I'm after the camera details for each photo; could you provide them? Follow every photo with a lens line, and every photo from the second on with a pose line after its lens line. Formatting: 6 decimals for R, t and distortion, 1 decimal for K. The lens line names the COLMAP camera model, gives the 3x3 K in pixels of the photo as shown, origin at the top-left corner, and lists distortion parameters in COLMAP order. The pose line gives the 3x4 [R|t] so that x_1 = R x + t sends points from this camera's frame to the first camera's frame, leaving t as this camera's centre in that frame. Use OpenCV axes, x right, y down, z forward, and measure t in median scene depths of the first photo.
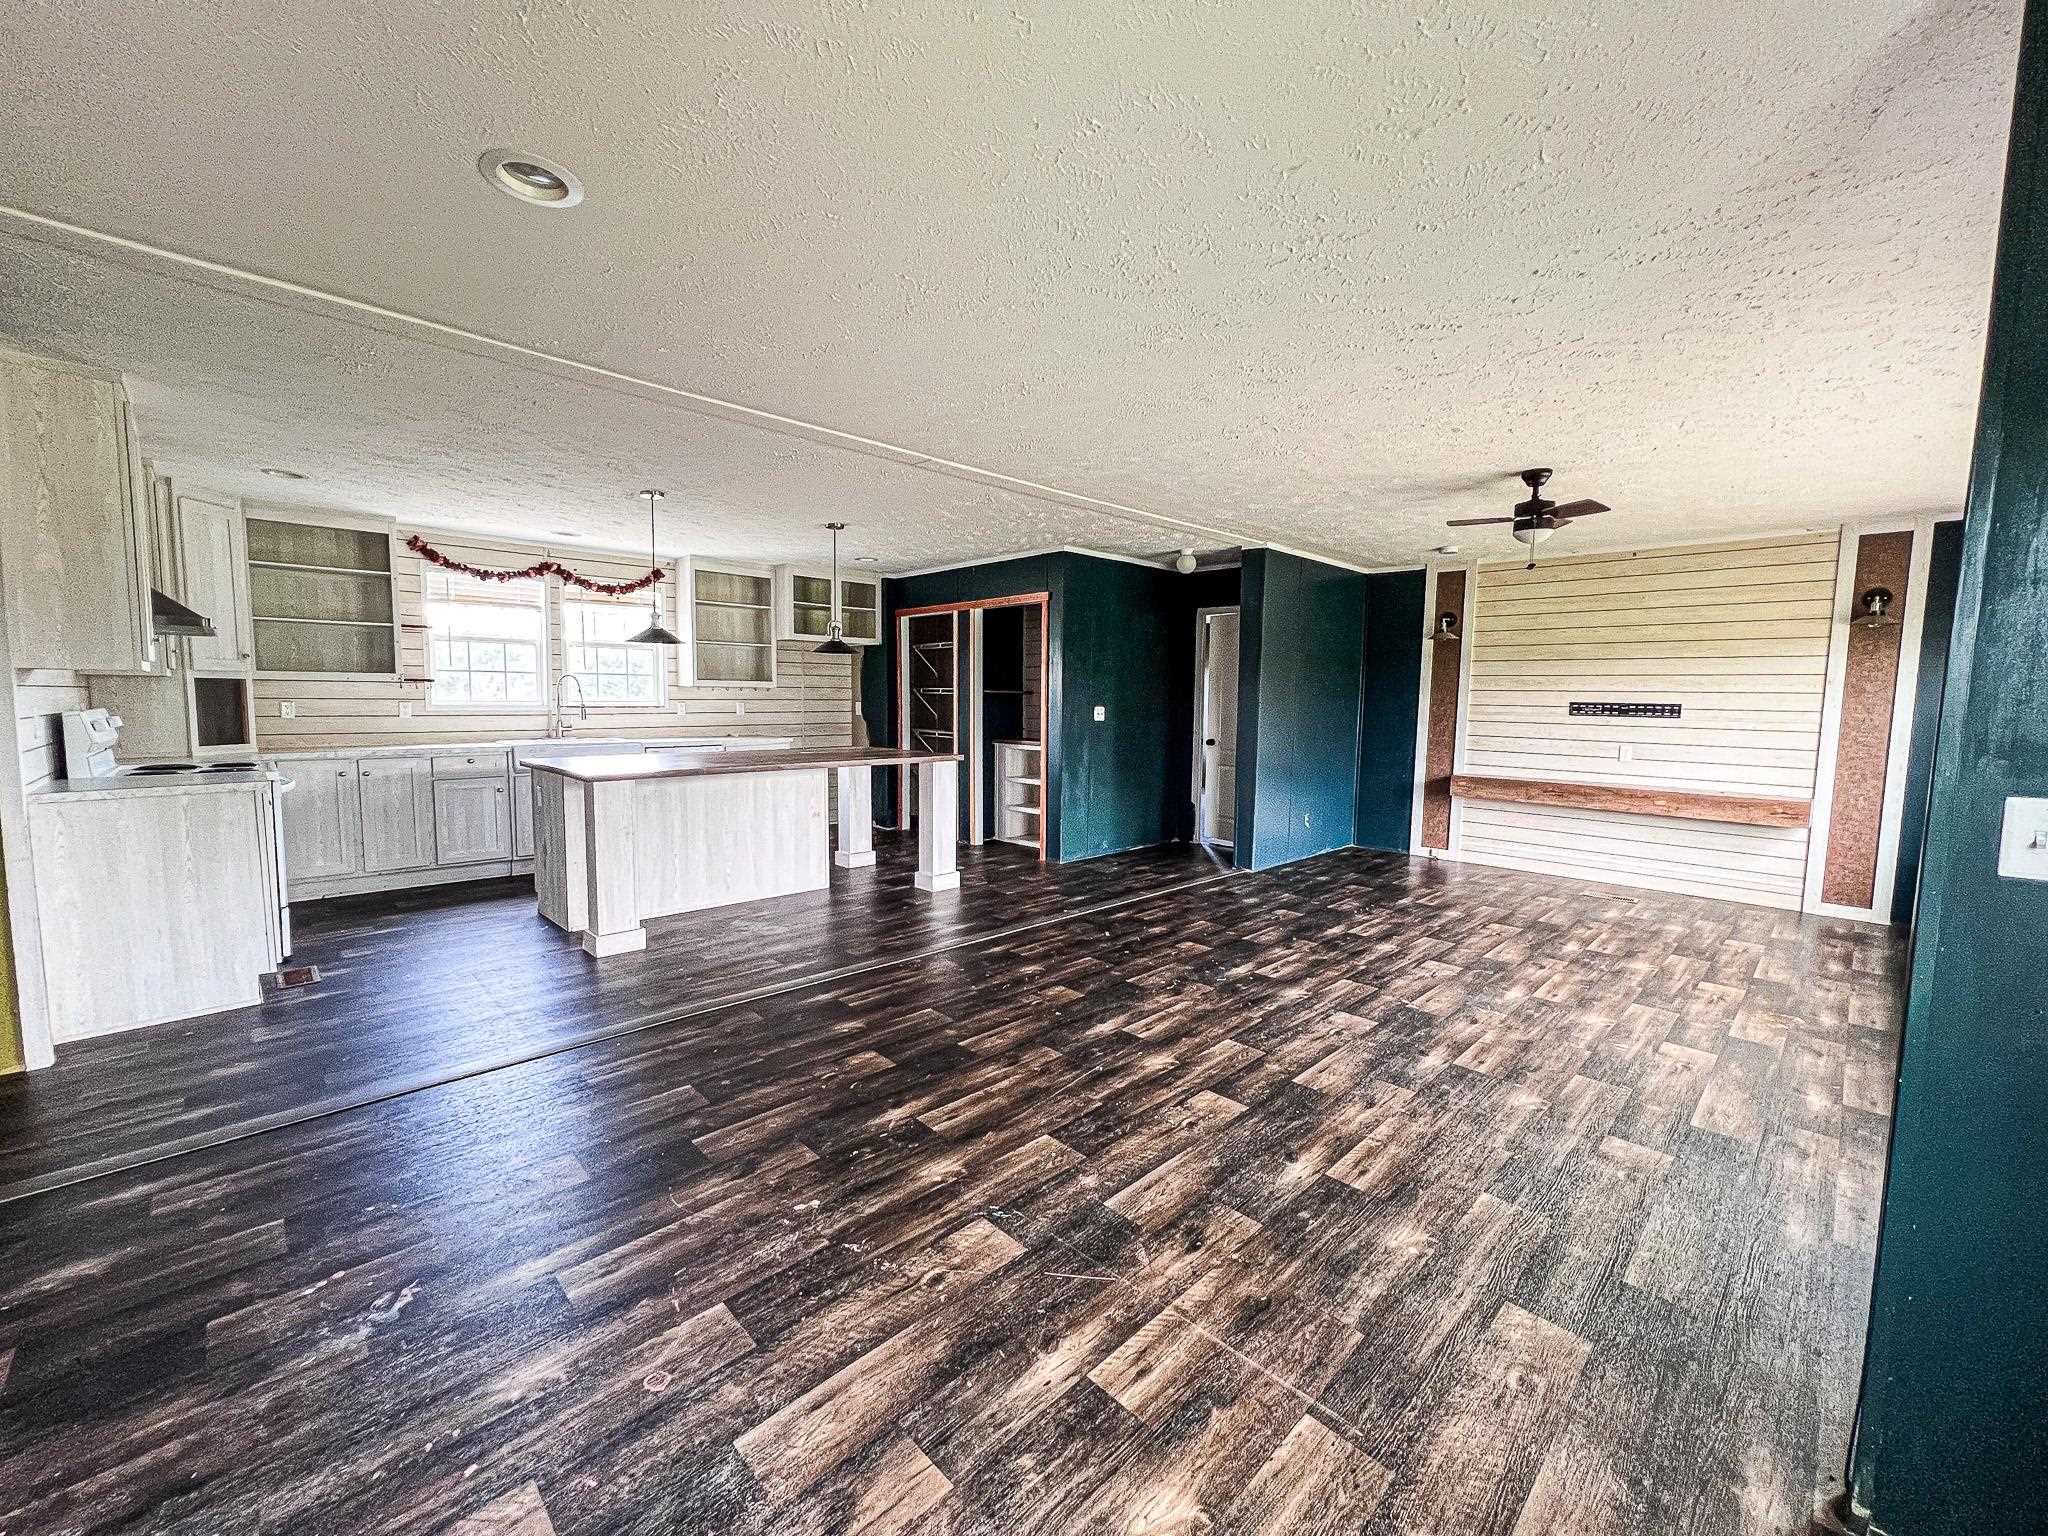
lens RADIAL K [[821.4, 0, 1016.1], [0, 821.4, 763.1], [0, 0, 1]] dist [-0.001505, -0.000101]
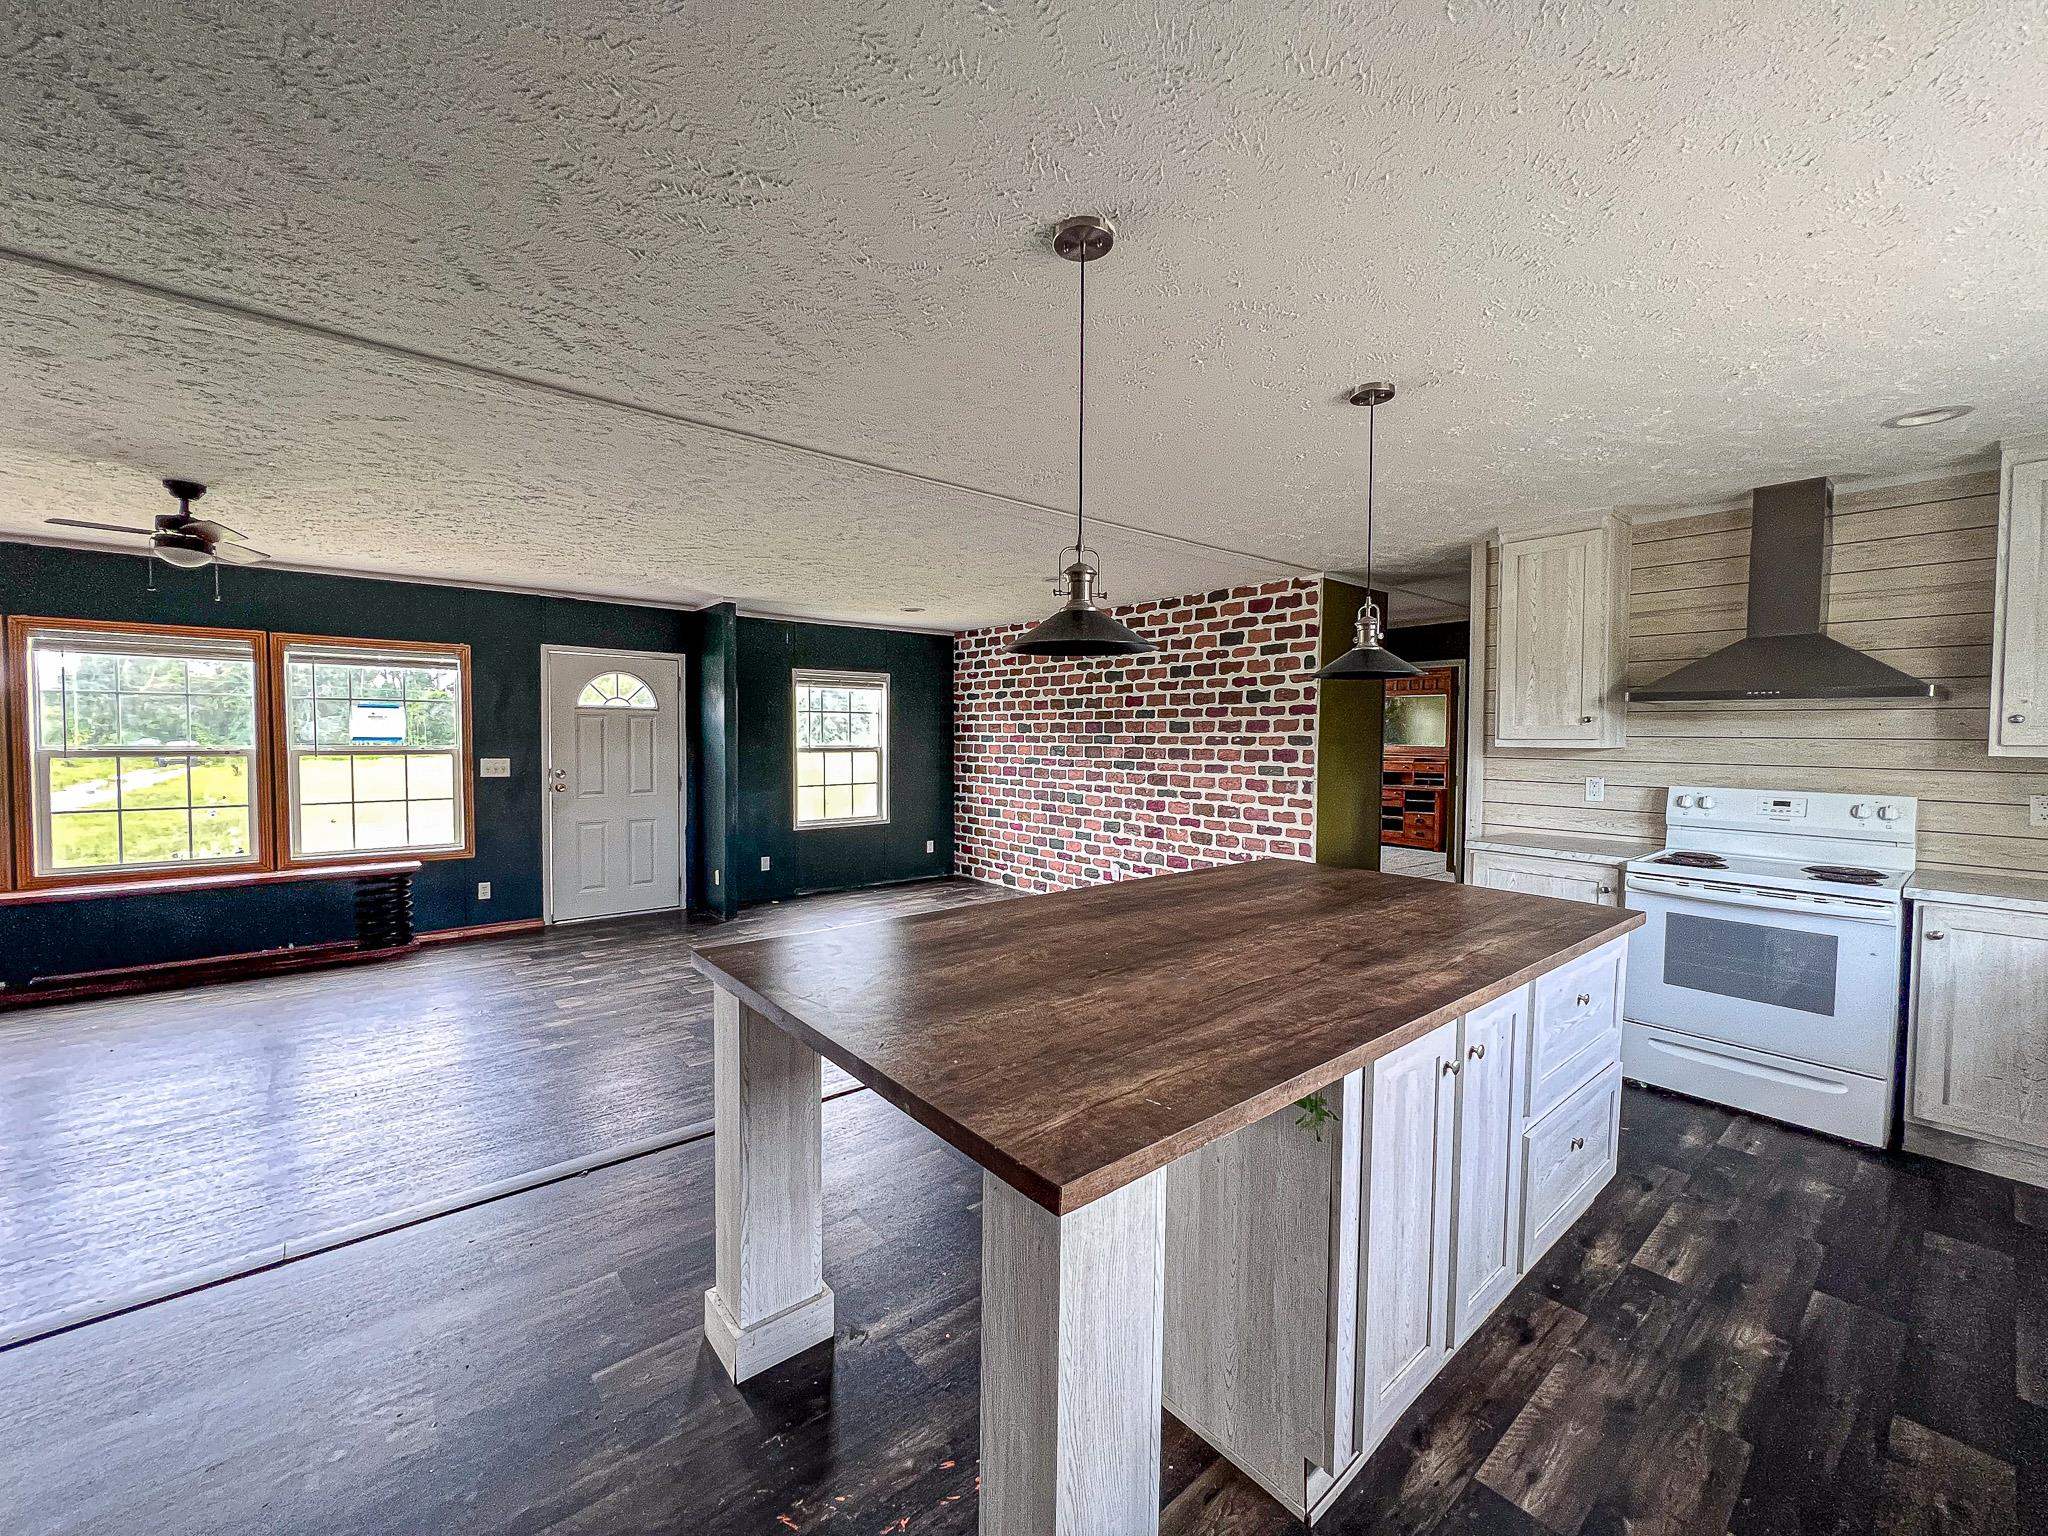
lens RADIAL K [[824.9, 0, 1017.2], [0, 824.9, 763.8], [0, 0, 1]] dist [-0.003300, 0.000805]
pose [[-0.997045, -0.023630, 0.073099, -0.242077], [-0.014764, 0.992720, 0.119534, -0.141749], [-0.075391, 0.118101, -0.990135, 1.441001]]
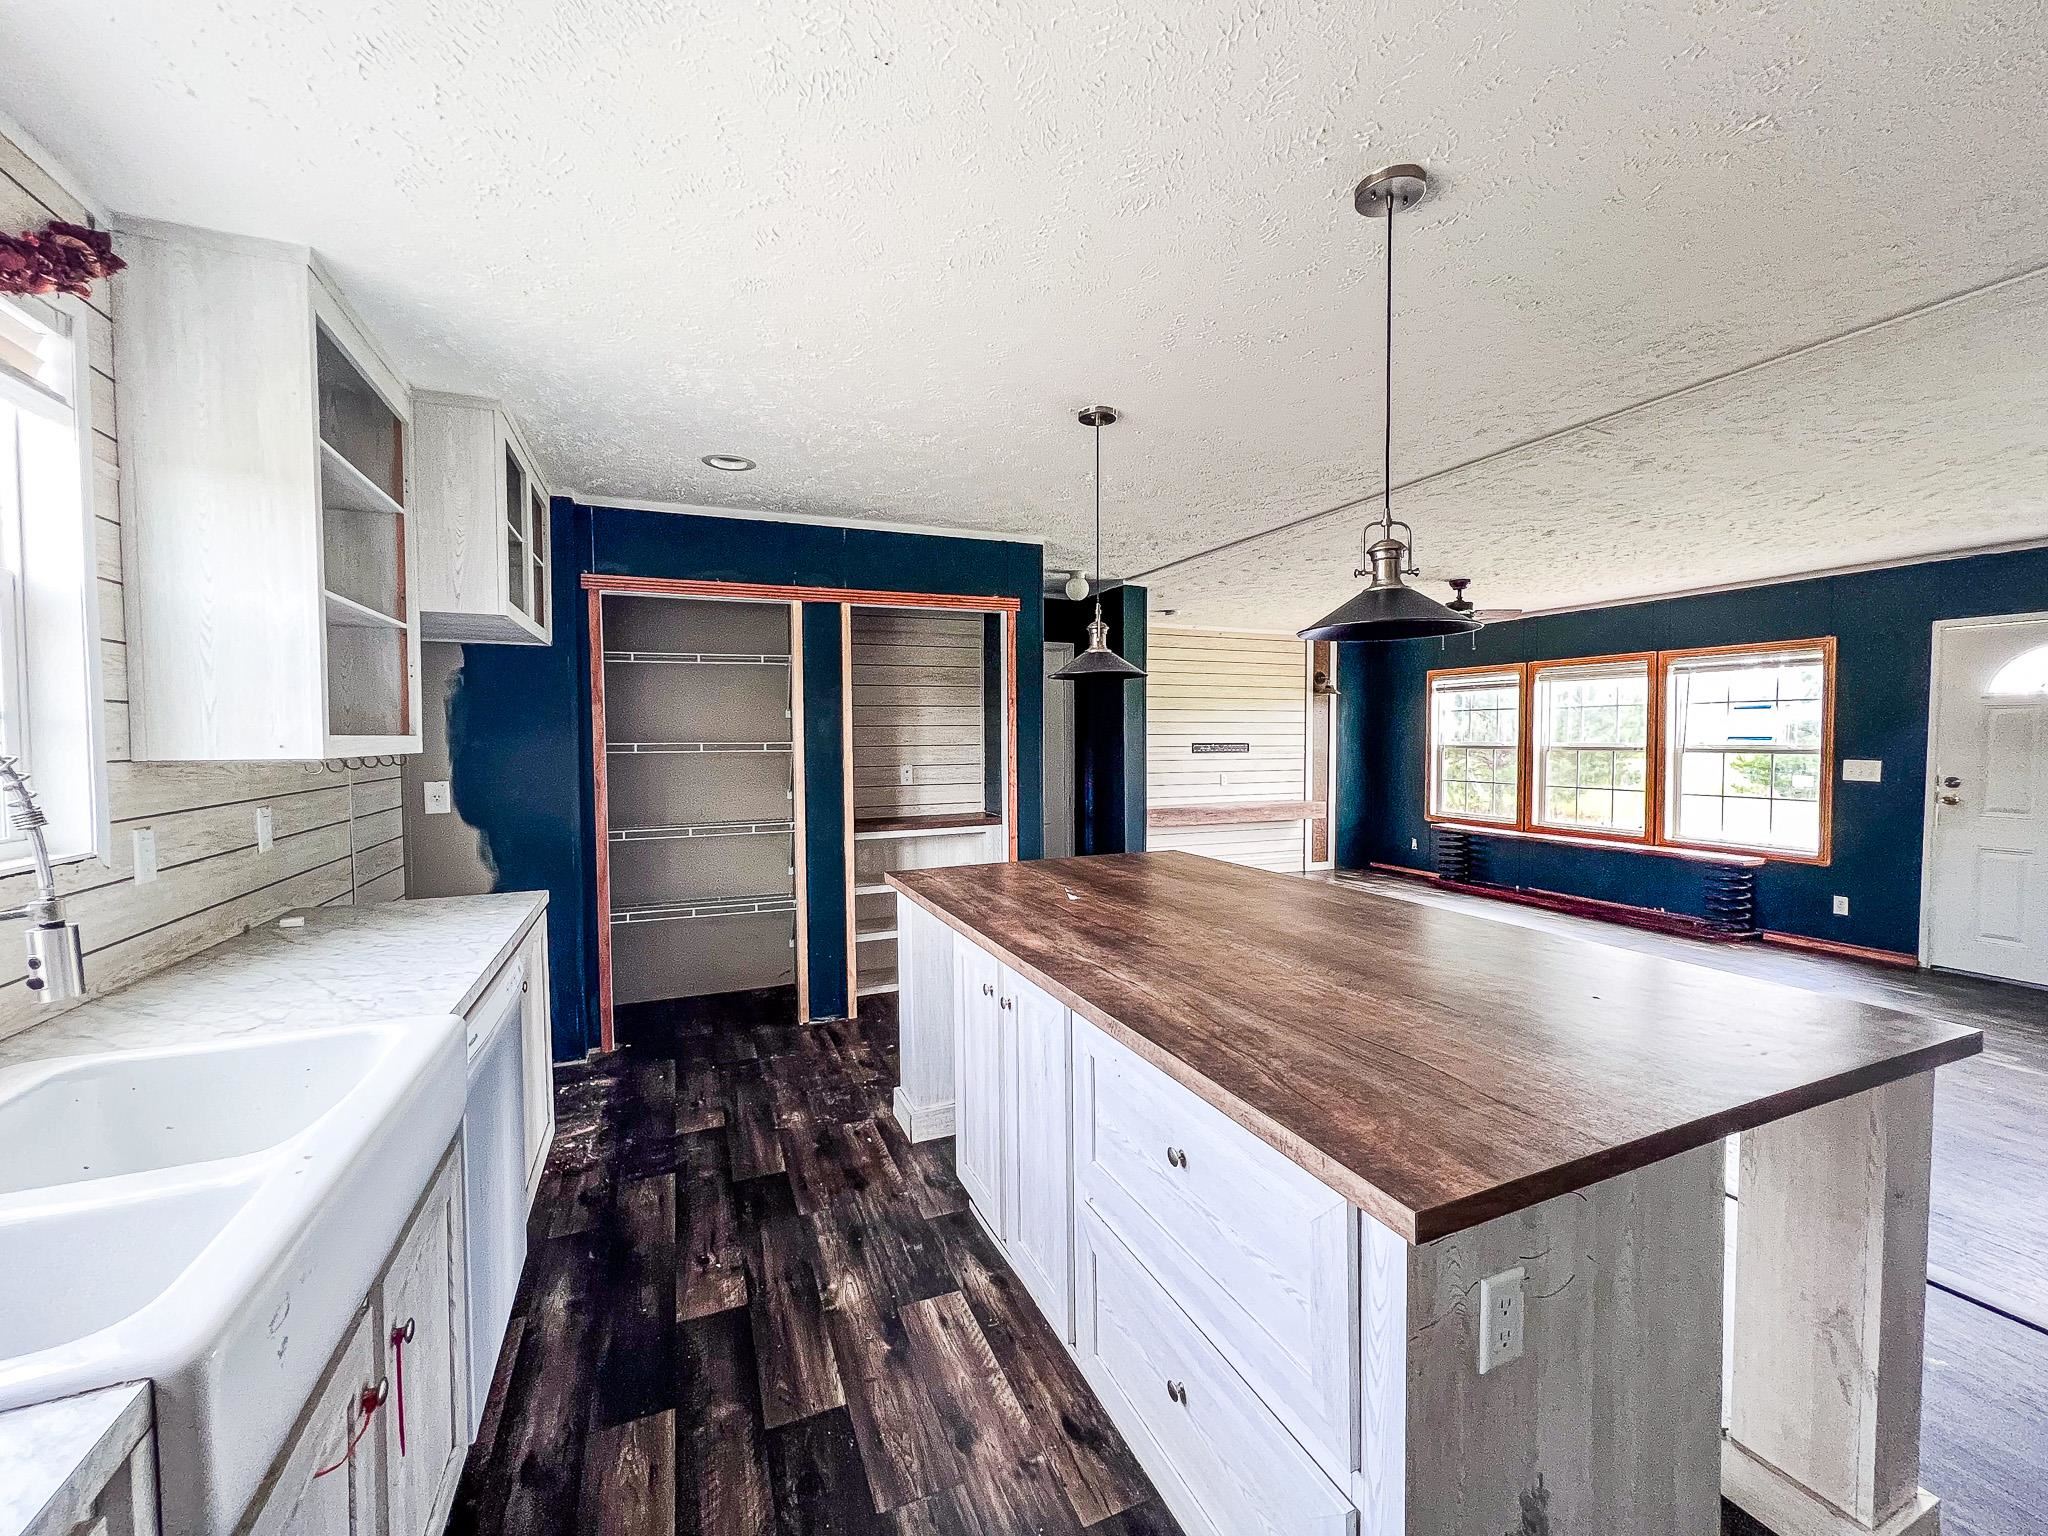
lens RADIAL K [[824.9, 0, 1022.0], [0, 824.9, 786.0], [0, 0, 1]] dist [-0.003300, 0.000805]
pose [[0.361378, -0.070515, 0.929749, -0.757201], [0.089052, 0.995188, 0.040865, -0.102651], [-0.928157, 0.068029, 0.365919, 0.949415]]
